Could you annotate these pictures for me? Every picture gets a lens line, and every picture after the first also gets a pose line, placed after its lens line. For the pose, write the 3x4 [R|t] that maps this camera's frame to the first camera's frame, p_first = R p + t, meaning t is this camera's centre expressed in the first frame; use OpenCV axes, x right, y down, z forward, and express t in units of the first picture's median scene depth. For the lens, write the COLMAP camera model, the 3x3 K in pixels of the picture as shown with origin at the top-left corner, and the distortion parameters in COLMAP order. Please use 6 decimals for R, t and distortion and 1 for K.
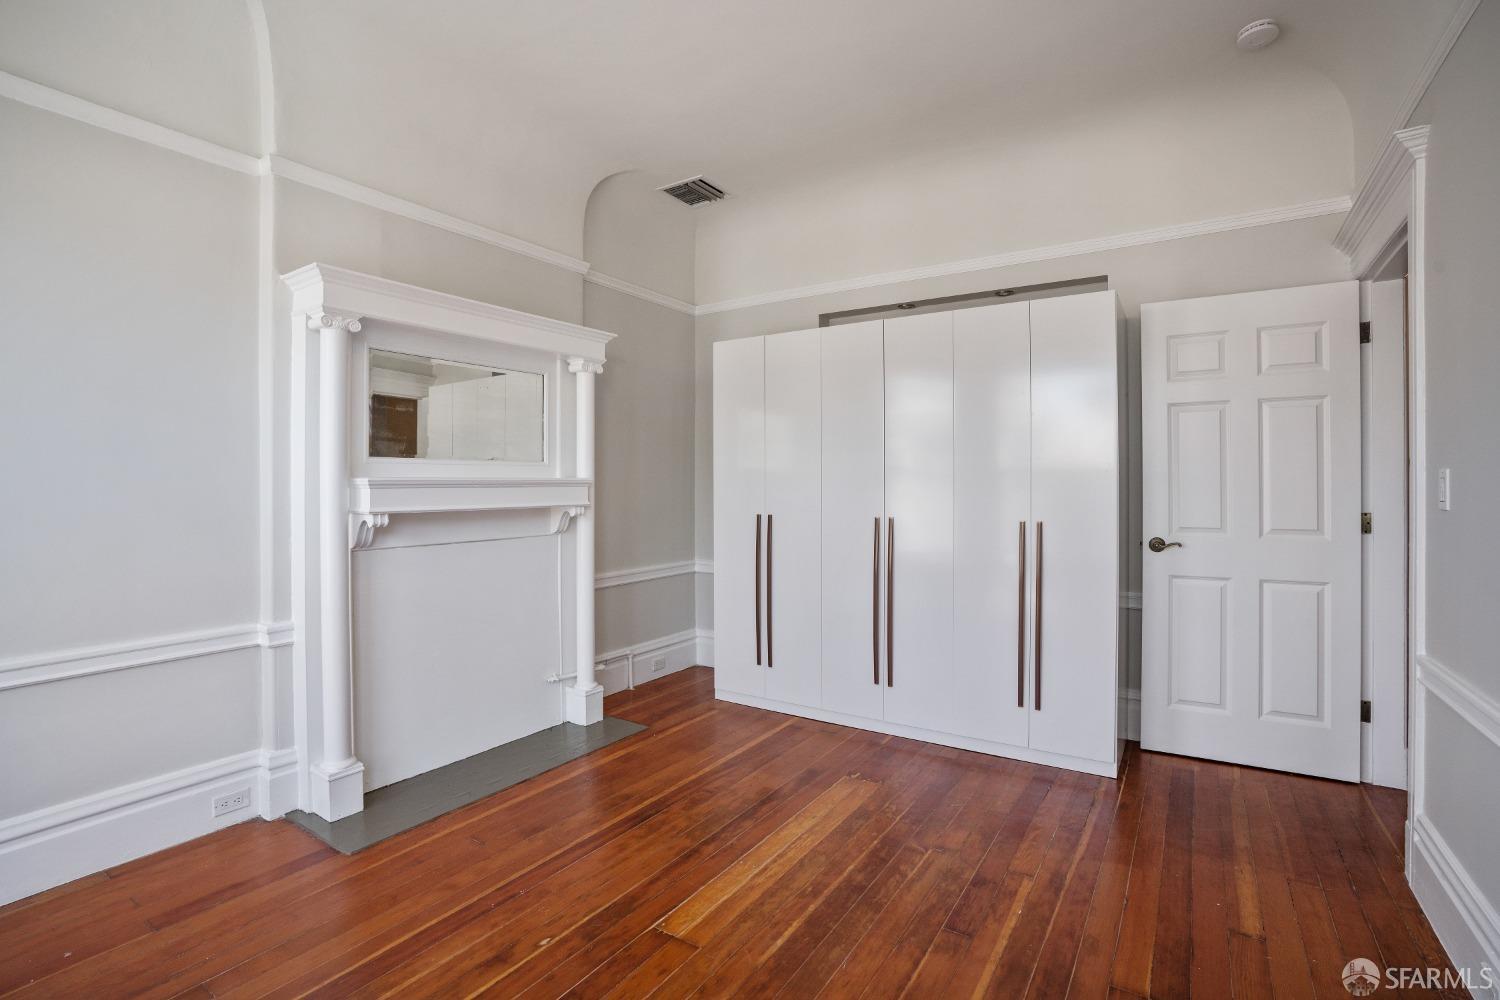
lens RADIAL K [[688.8, 0, 751.3], [0, 688.8, 489.0], [0, 0, 1]] dist [-0.004970, -0.000130]
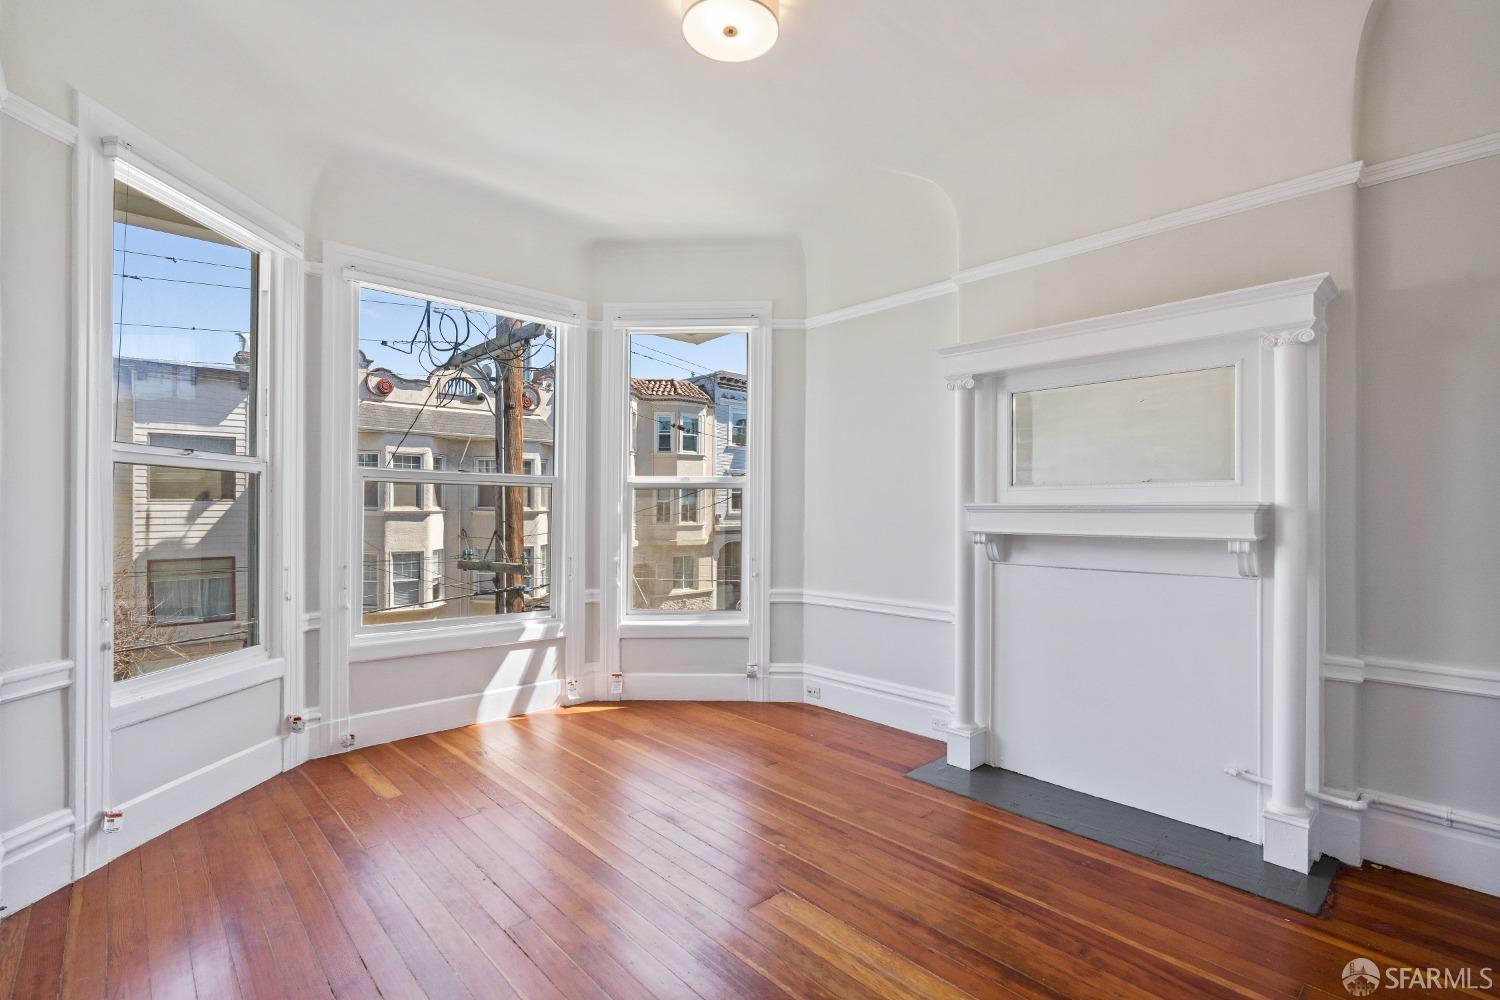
lens RADIAL K [[679.1, 0, 751.8], [0, 679.1, 513.1], [0, 0, 1]] dist [-0.001014, 0.000152]
pose [[-0.209091, 0.004354, -0.977886, 0.710660], [-0.014375, 0.999868, 0.007525, -0.002315], [0.977790, 0.015631, -0.209001, 0.850984]]
